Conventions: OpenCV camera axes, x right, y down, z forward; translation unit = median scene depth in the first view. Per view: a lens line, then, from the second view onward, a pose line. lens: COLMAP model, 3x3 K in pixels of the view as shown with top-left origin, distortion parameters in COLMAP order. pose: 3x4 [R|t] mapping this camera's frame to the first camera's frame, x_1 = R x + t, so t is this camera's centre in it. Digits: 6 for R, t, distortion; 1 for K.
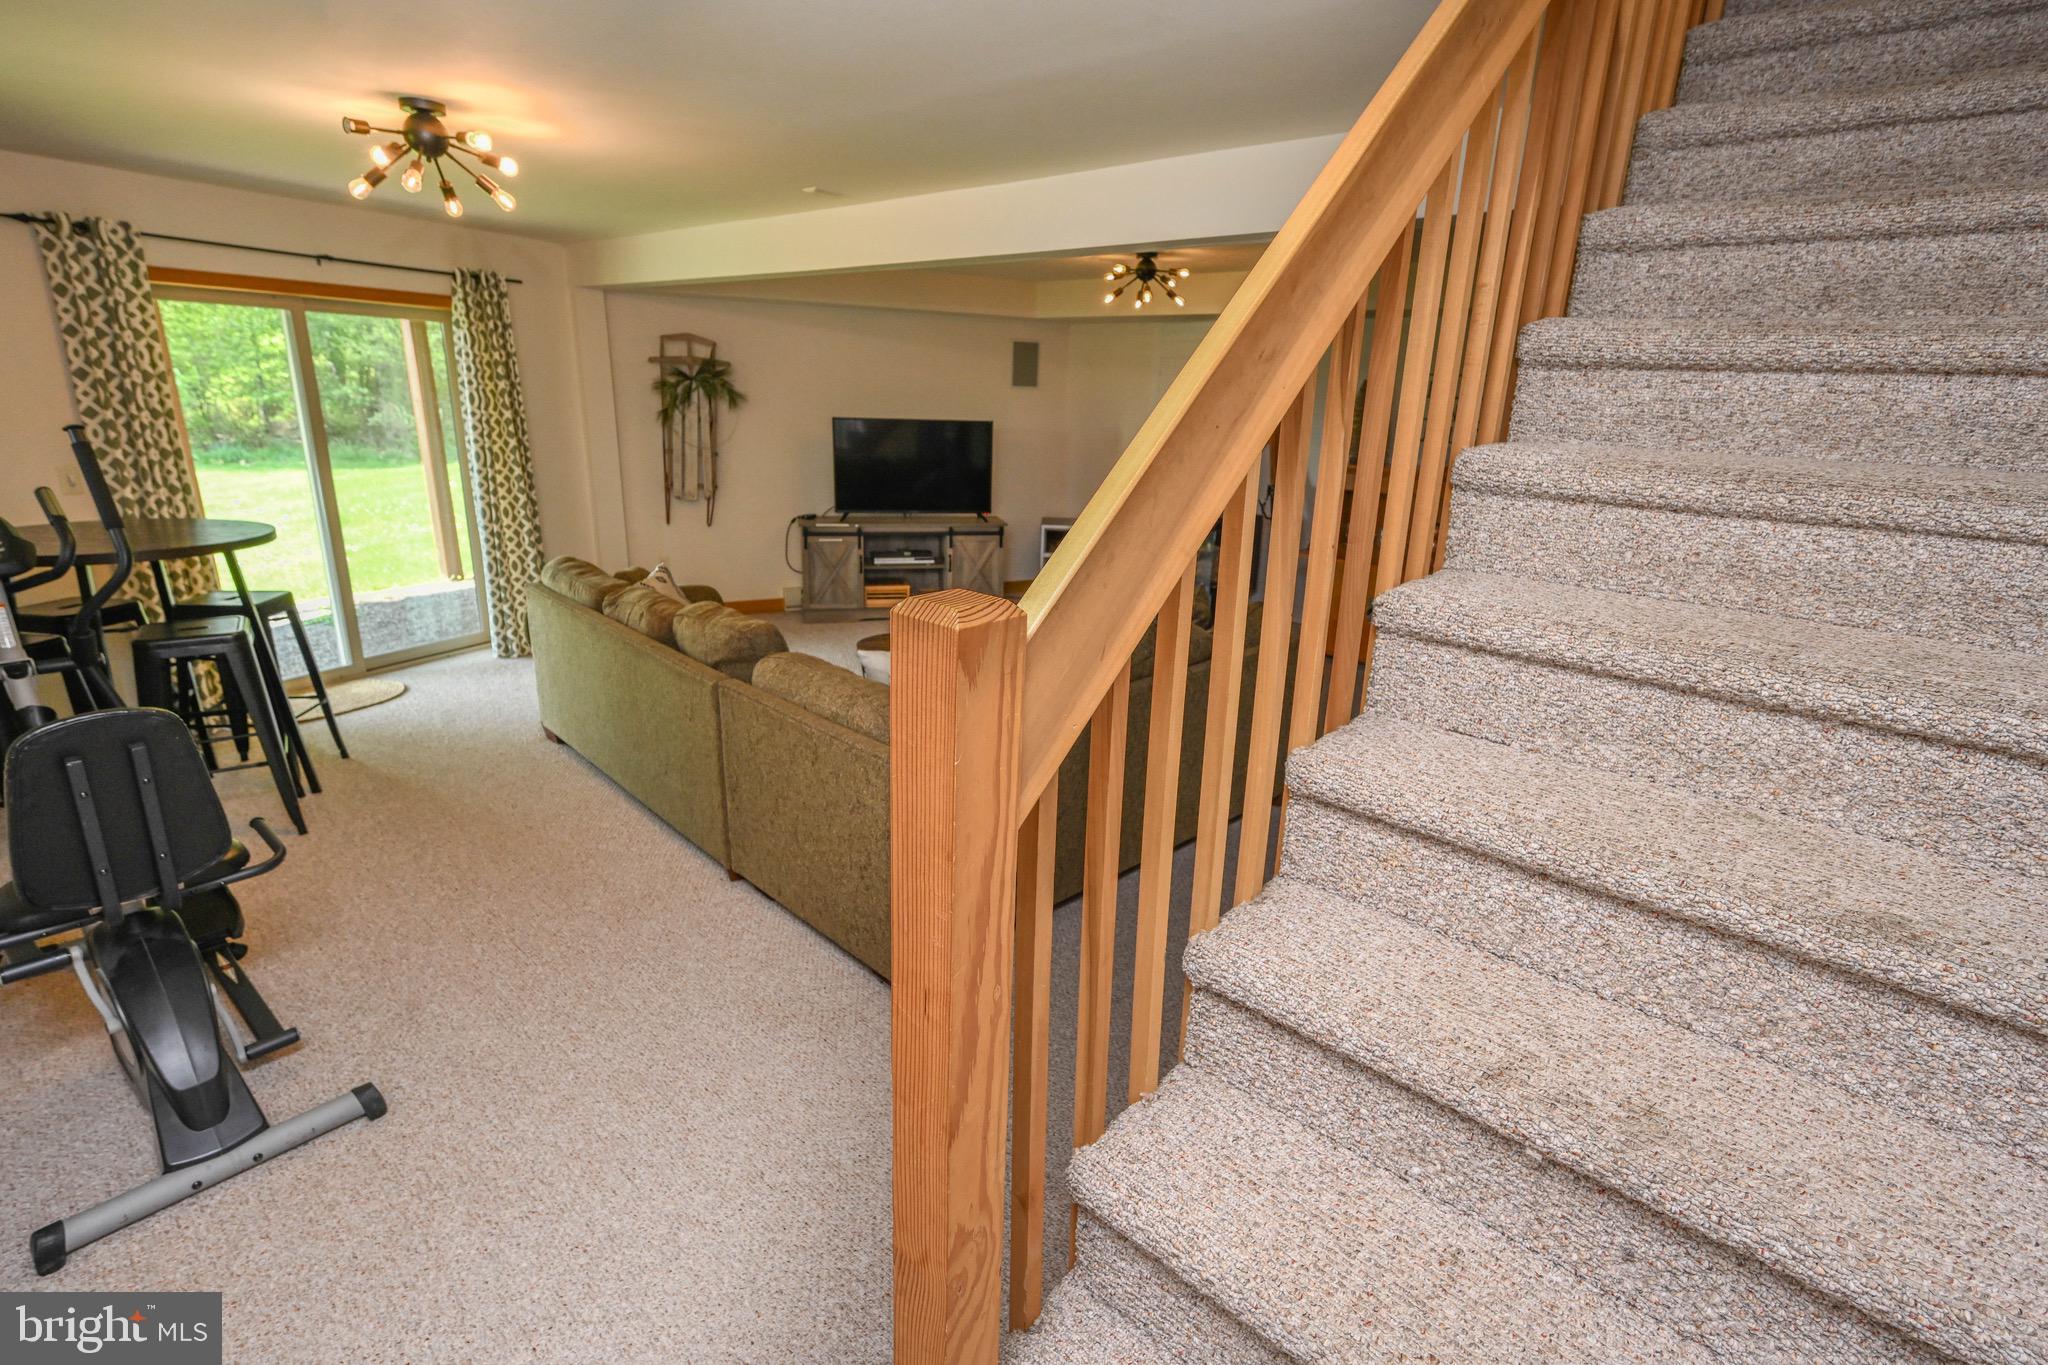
lens RADIAL K [[948.3, 0, 1024.0], [0, 948.3, 682.5], [0, 0, 1]] dist [-0.009128, -0.000345]
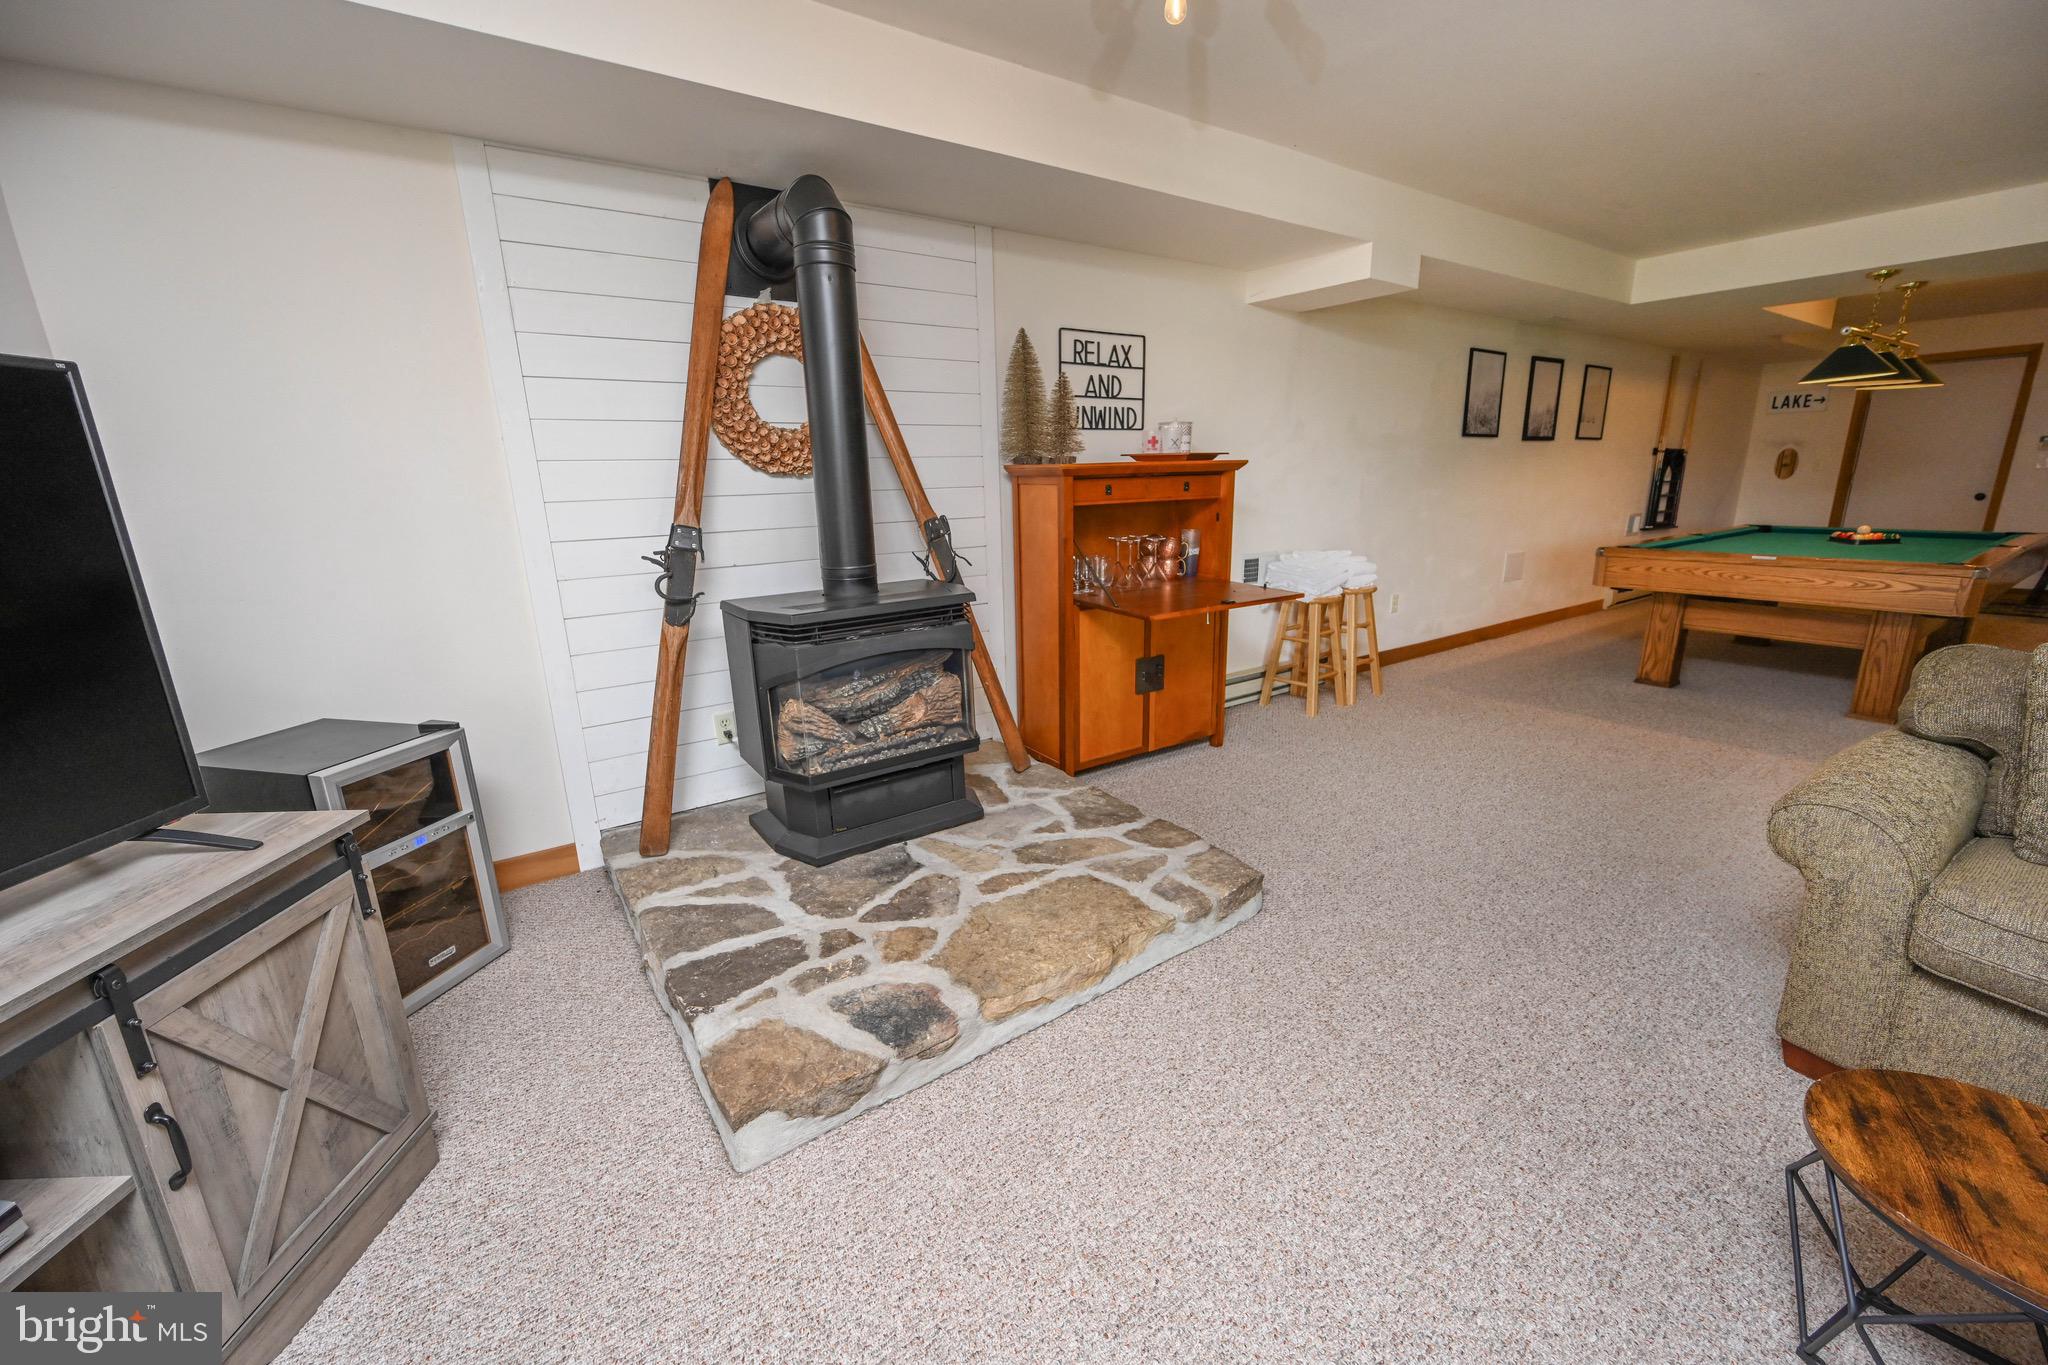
lens RADIAL K [[802.0, 0, 1023.2], [0, 802.0, 684.9], [0, 0, 1]] dist [-0.003555, 0.000323]
pose [[0.207024, -0.286889, 0.935326, -0.165689], [0.318231, 0.923794, 0.212915, -0.192962], [-0.925132, 0.253571, 0.282545, 0.811651]]
